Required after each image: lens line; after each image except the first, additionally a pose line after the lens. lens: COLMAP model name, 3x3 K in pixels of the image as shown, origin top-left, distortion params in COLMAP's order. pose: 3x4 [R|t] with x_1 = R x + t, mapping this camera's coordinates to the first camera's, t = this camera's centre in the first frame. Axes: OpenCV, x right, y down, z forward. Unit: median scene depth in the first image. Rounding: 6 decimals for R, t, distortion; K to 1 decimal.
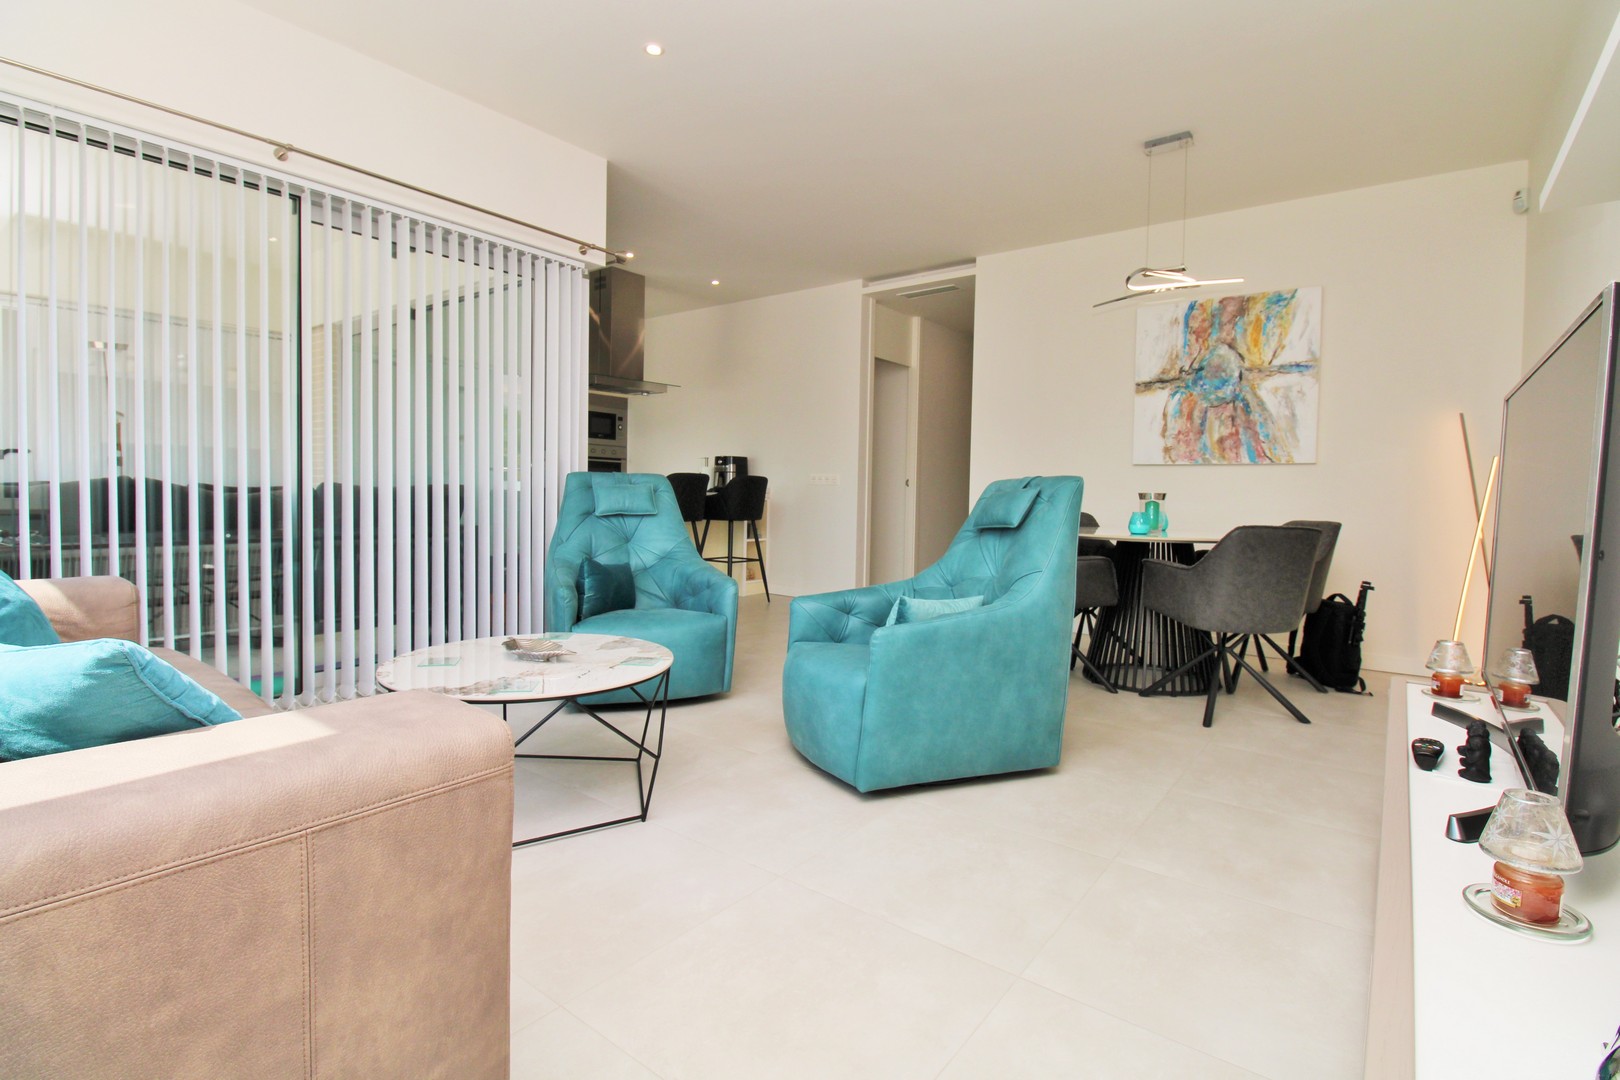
lens RADIAL K [[758.2, 0, 819.7], [0, 758.2, 534.0], [0, 0, 1]] dist [-0.003390, -0.009067]
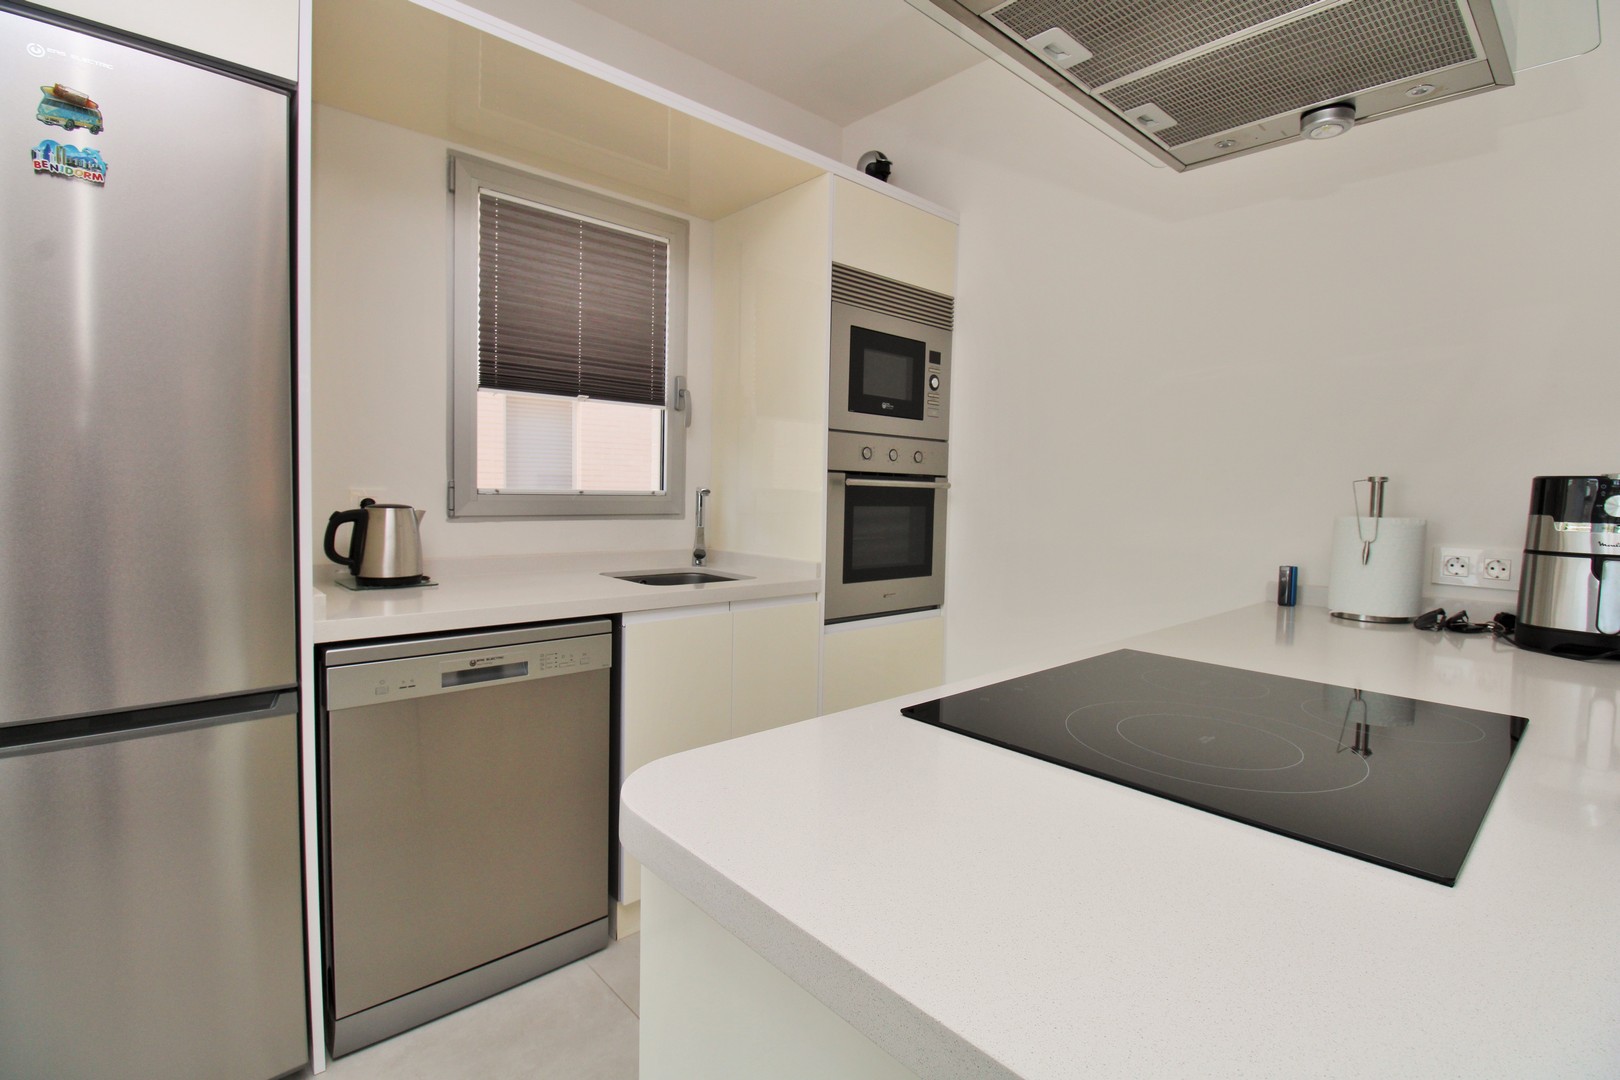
lens RADIAL K [[758.2, 0, 814.6], [0, 758.2, 524.4], [0, 0, 1]] dist [-0.003390, -0.009067]
pose [[0.984359, 0.006457, -0.176054, -0.424796], [-0.008522, 0.999903, -0.010976, -0.123584], [0.175966, 0.012304, 0.984319, 1.100671]]
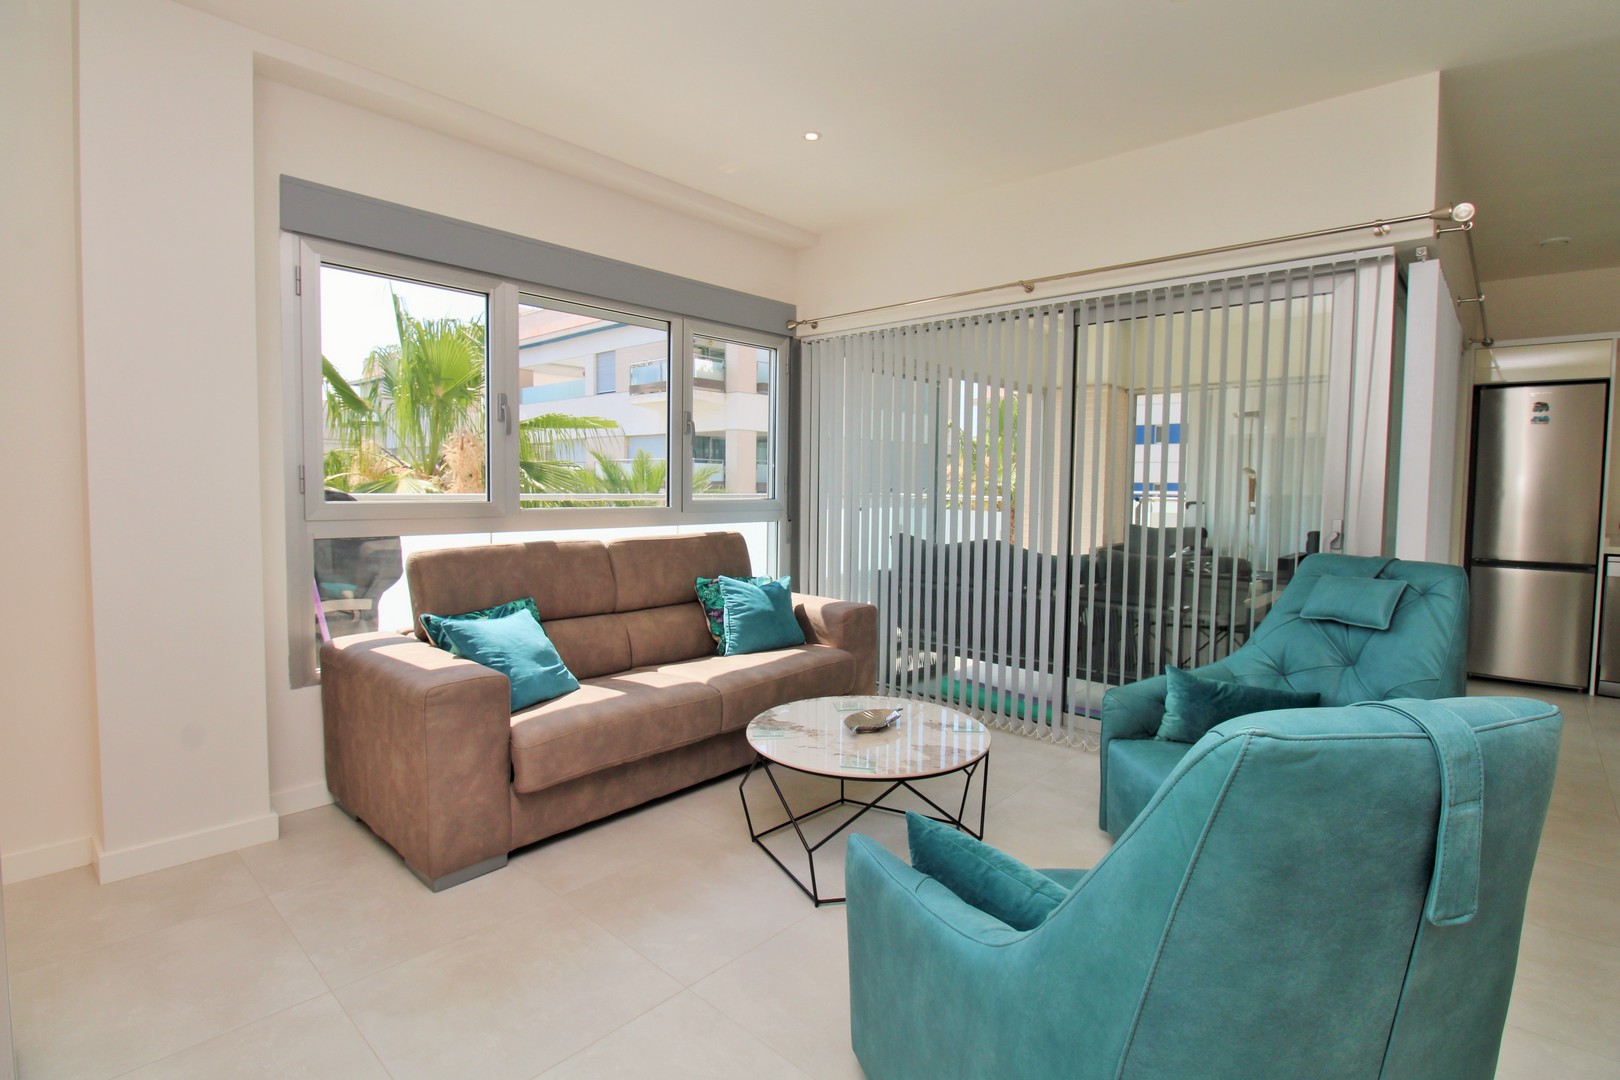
lens RADIAL K [[758.2, 0, 839.5], [0, 758.2, 526.6], [0, 0, 1]] dist [-0.003390, -0.009067]
pose [[-0.087606, 0.039357, -0.995377, 0.335079], [-0.064094, 0.996926, 0.045060, -0.091929], [0.994091, 0.067745, -0.084814, 0.493841]]
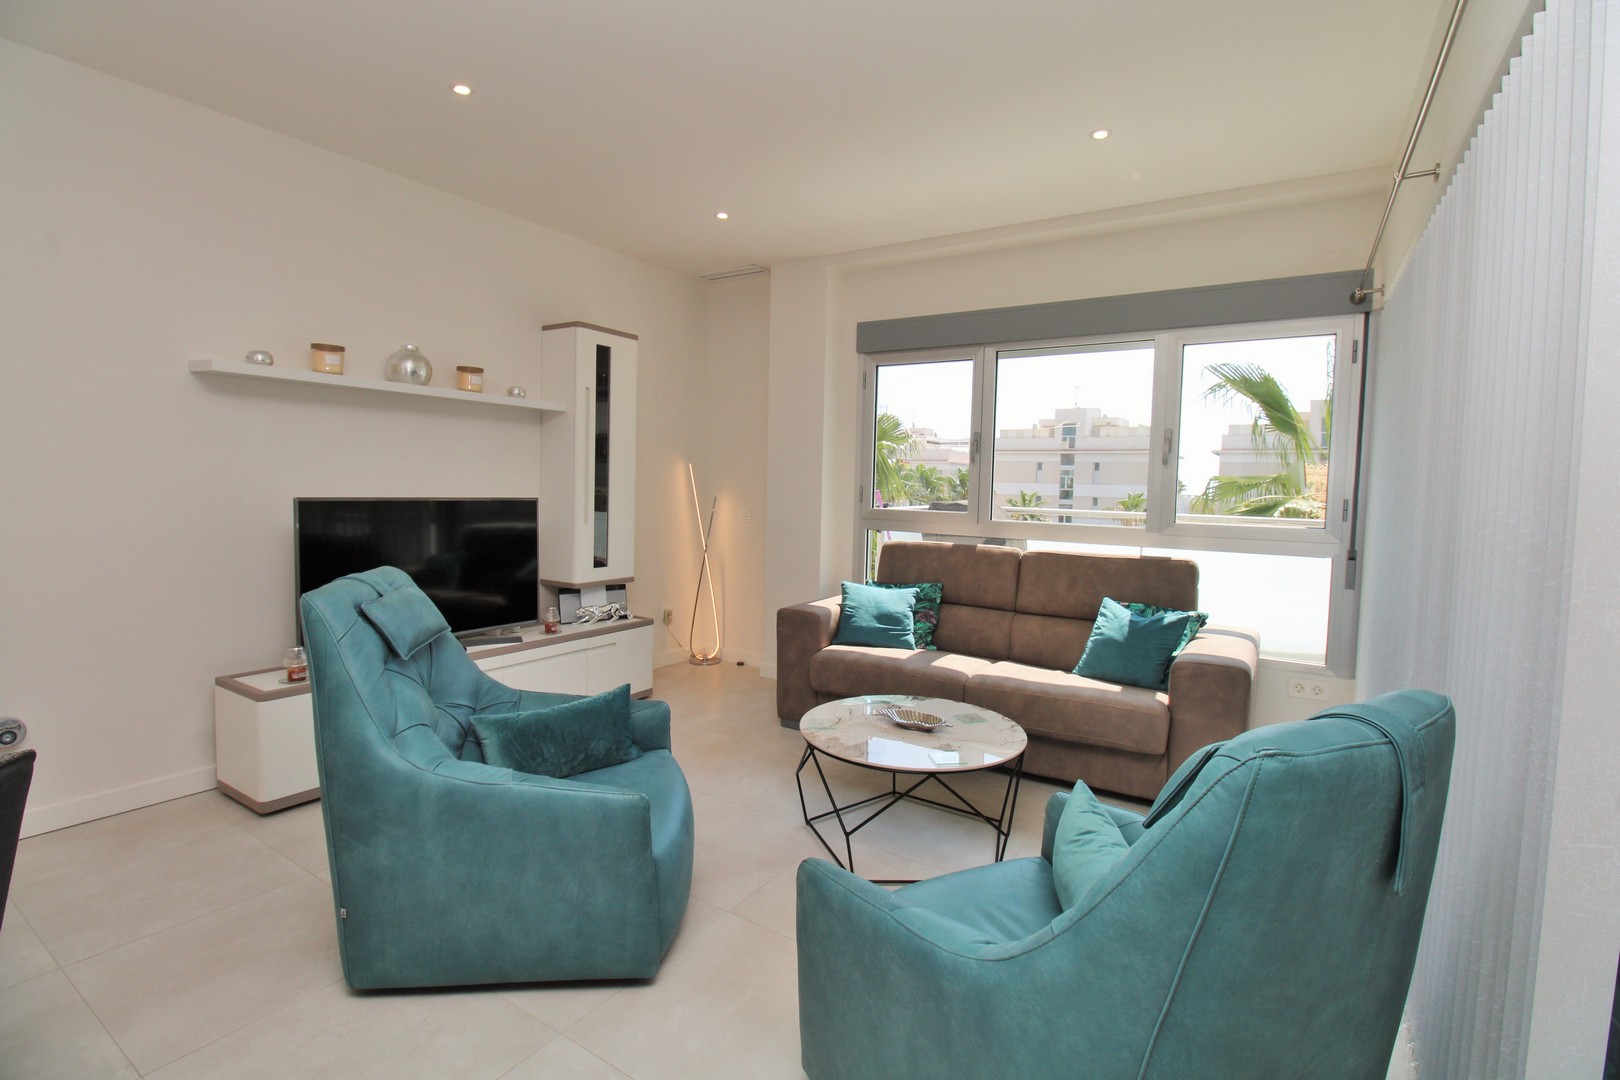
lens RADIAL K [[758.2, 0, 813.6], [0, 758.2, 527.9], [0, 0, 1]] dist [-0.003390, -0.009067]
pose [[-0.996994, -0.041418, -0.065476, -0.067953], [-0.048257, 0.993133, 0.106575, -0.133584], [0.060612, 0.109414, -0.992146, 1.020805]]
